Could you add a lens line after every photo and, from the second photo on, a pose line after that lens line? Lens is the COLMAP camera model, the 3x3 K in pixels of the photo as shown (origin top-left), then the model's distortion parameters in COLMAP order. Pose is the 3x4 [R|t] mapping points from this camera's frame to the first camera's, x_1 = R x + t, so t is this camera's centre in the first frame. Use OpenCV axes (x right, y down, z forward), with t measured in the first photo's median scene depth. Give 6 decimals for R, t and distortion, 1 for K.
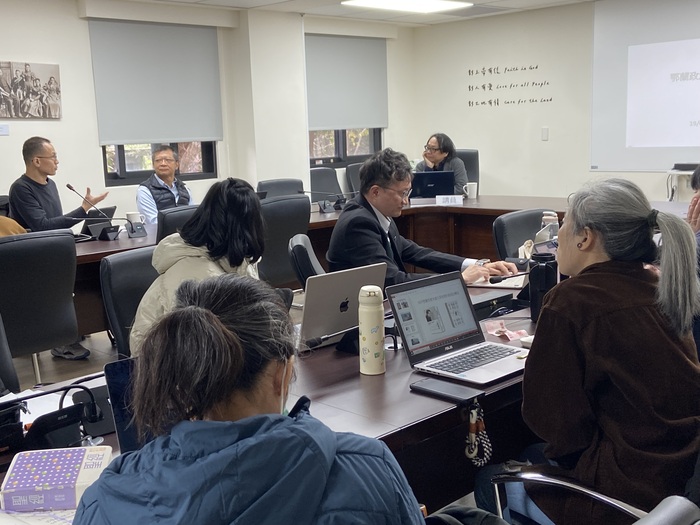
lens RADIAL K [[856.6, 0, 342.3], [0, 856.6, 258.3], [0, 0, 1]] dist [0.093935, 0.000000]
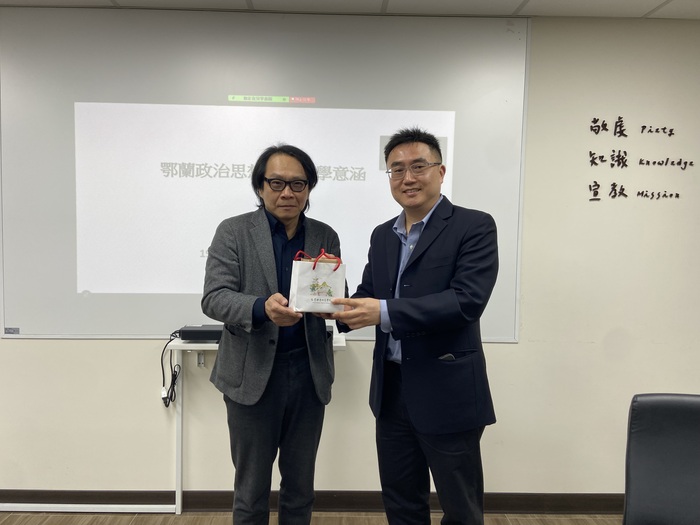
lens RADIAL K [[525.8, 0, 347.1], [0, 525.8, 258.8], [0, 0, 1]] dist [0.091530, -0.085329]
pose [[0.695793, 0.009109, 0.718184, 0.207613], [0.073943, 0.993698, -0.084241, -0.108896], [-0.714426, 0.111719, 0.690735, 0.656784]]
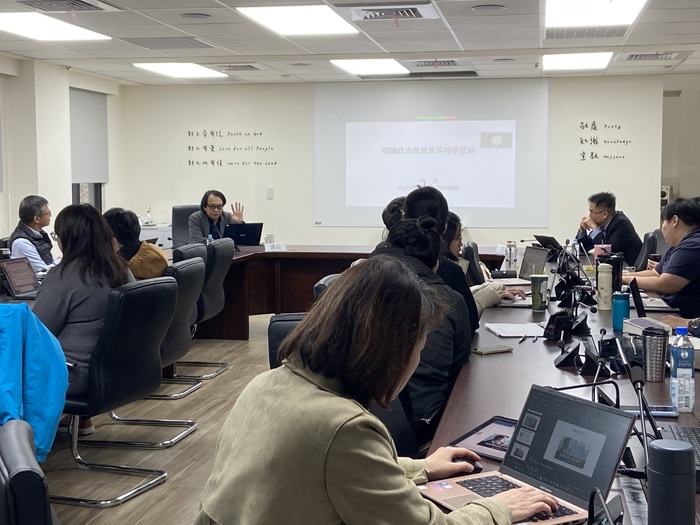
lens RADIAL K [[1043.6, 0, 349.2], [0, 1043.6, 257.8], [0, 0, 1]] dist [0.104020, 0.000000]
pose [[0.819450, -0.013107, 0.573001, -0.481772], [0.063536, 0.995654, -0.068089, 0.038465], [-0.569619, 0.092202, 0.816721, -0.155357]]
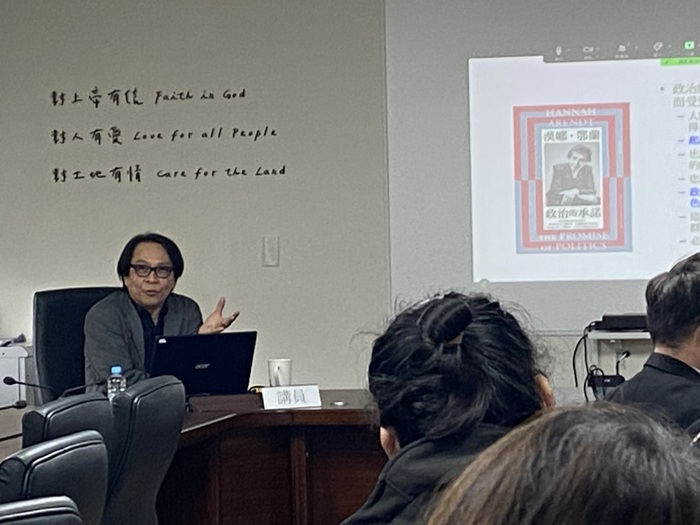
lens RADIAL K [[2741.9, 0, 351.6], [0, 2741.9, 258.8], [0, 0, 1]] dist [-0.028894, 0.000000]
pose [[0.841779, 0.002468, 0.539817, -0.472450], [0.078880, 0.988694, -0.127524, 0.032315], [-0.534029, 0.149928, 0.832067, -0.123213]]
